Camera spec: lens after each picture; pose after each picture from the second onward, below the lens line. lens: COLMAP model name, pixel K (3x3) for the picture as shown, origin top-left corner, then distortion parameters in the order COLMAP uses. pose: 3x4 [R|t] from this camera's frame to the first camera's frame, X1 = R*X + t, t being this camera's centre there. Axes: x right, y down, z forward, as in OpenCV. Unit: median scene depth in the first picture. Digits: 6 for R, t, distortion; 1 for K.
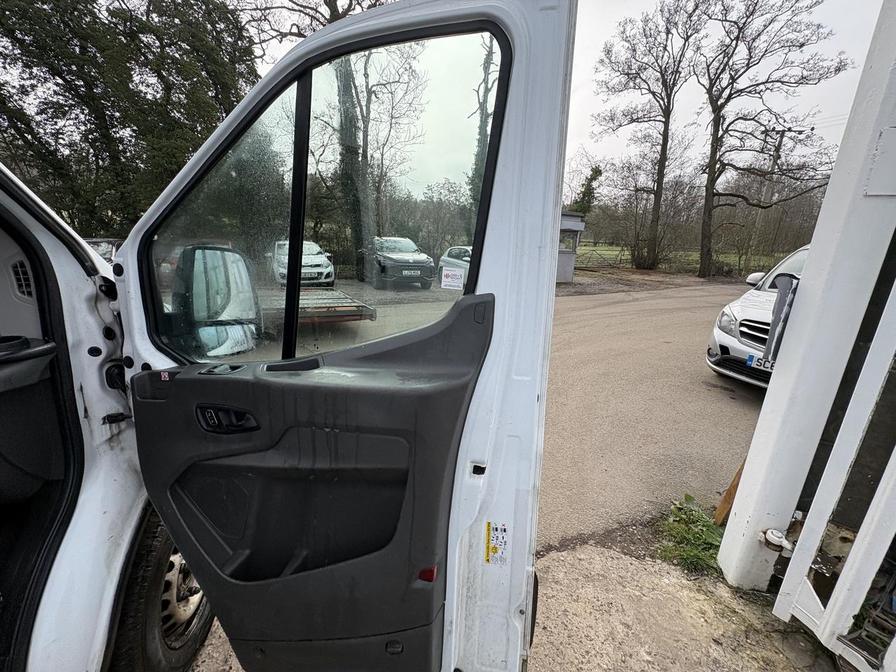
lens RADIAL K [[357.1, 0, 448.0], [0, 357.1, 336.0], [0, 0, 1]] dist [0.002188, -0.000745]
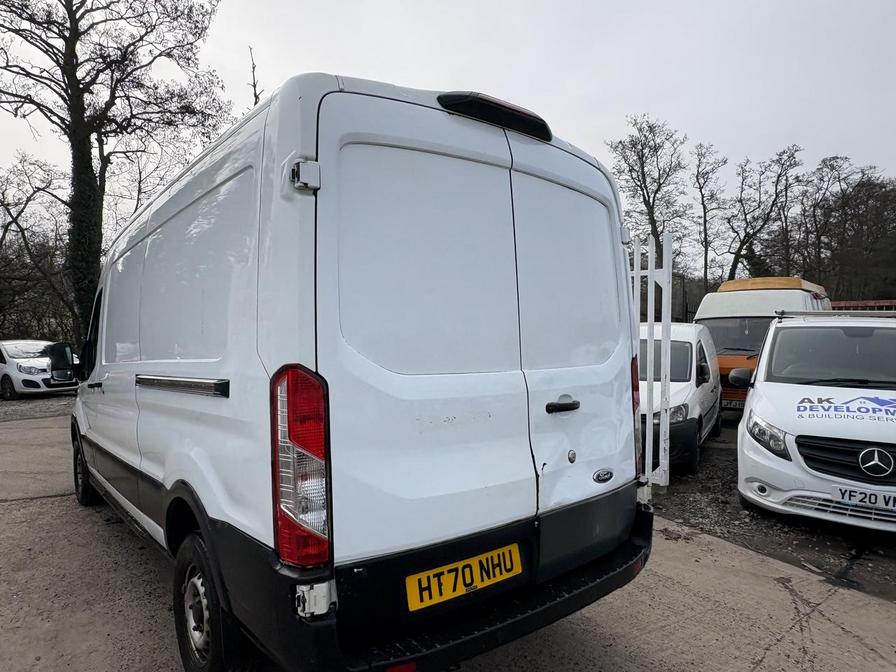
lens RADIAL K [[572.4, 0, 446.4], [0, 572.4, 337.3], [0, 0, 1]] dist [0.001917, 0.002392]
pose [[0.888894, -0.028480, 0.457228, -0.110510], [0.138900, 0.967839, -0.209749, 0.069193], [-0.436549, 0.249954, 0.864262, -0.286106]]
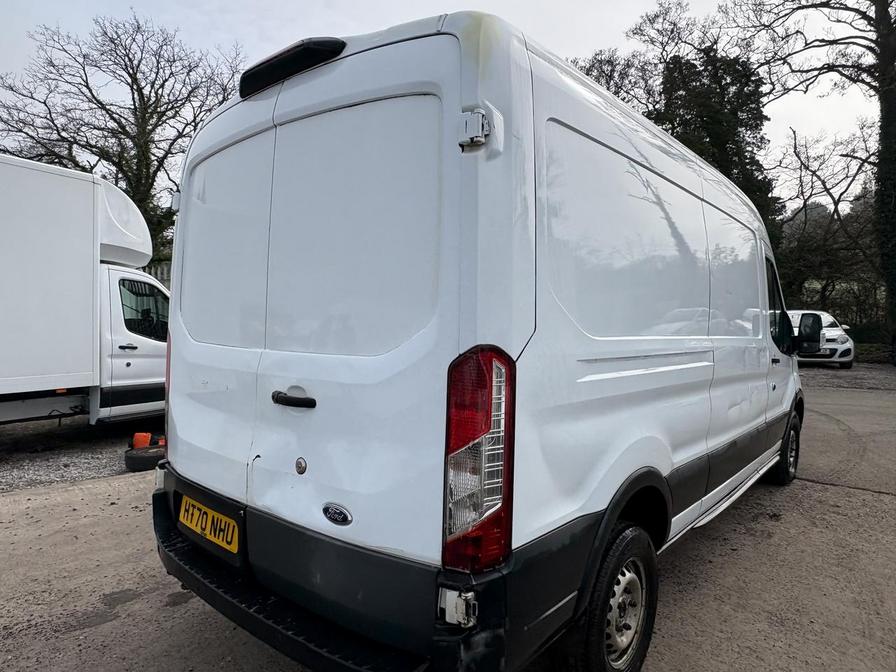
lens RADIAL K [[569.4, 0, 436.8], [0, 569.4, 332.1], [0, 0, 1]] dist [0.001270, 0.002547]
pose [[0.604875, 0.009661, -0.796262, 0.060403], [-0.184243, 0.974493, -0.128135, 0.057923], [0.774713, 0.224211, 0.591226, -0.229095]]
